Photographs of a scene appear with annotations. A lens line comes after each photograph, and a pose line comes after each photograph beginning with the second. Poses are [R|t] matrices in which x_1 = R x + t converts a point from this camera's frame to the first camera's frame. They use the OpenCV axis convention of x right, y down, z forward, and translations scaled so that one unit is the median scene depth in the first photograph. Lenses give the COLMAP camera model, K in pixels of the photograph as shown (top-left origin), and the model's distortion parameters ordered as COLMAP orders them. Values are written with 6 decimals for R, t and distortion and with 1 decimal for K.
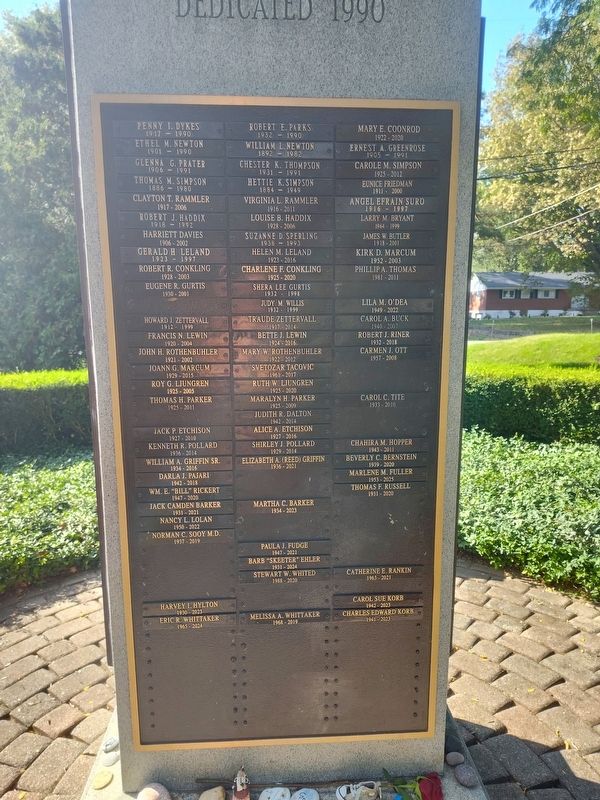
lens RADIAL K [[558.3, 0, 300.0], [0, 558.3, 400.0], [0, 0, 1]] dist [-0.005100, 0.002721]
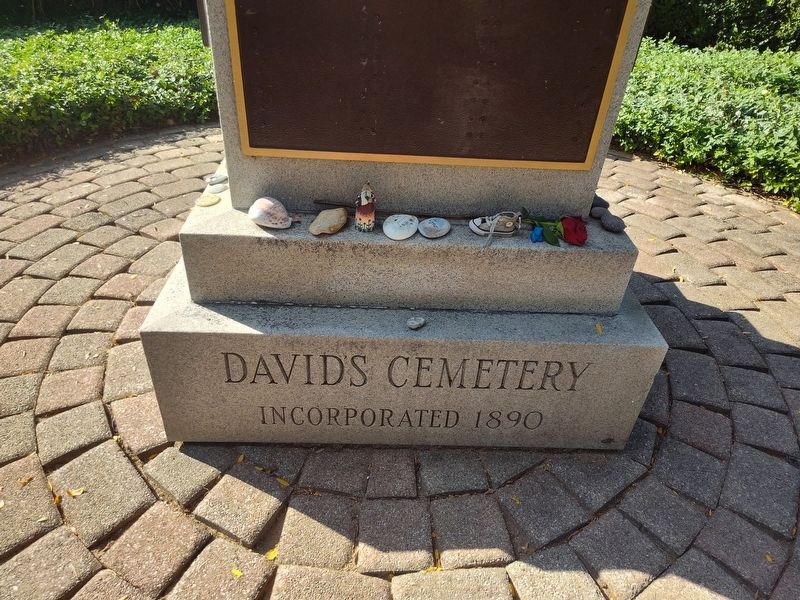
lens RADIAL K [[558.3, 0, 400.0], [0, 558.3, 300.0], [0, 0, 1]] dist [-0.005100, 0.002721]
pose [[0.997305, 0.072106, 0.013561, -0.022063], [-0.071072, 0.903520, 0.422612, 0.193451], [0.018220, -0.422436, 0.906209, 0.054855]]
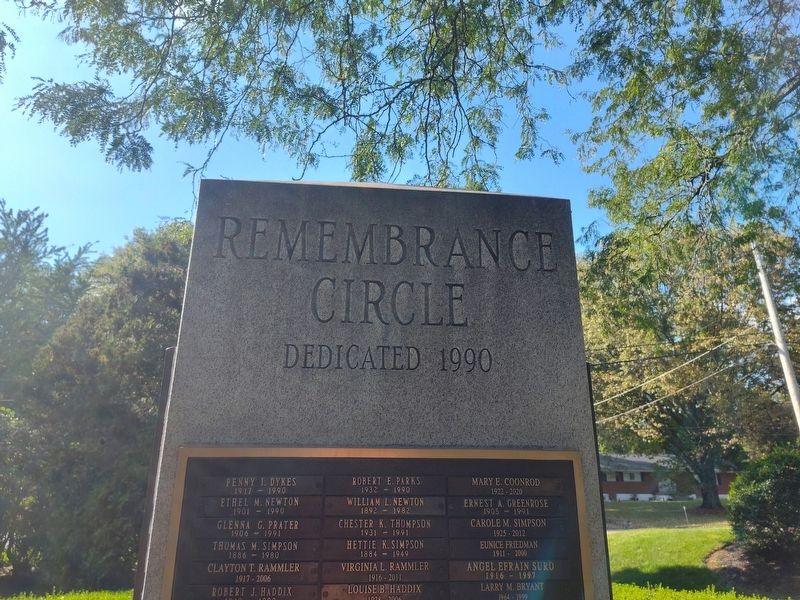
lens RADIAL K [[555.8, 0, 400.0], [0, 555.8, 300.0], [0, 0, 1]] dist [0.064266, -0.098835]
pose [[0.999424, 0.019843, 0.027540, -0.016050], [-0.004341, 0.879399, -0.476066, -0.114884], [-0.033665, 0.475672, 0.878978, 0.024261]]
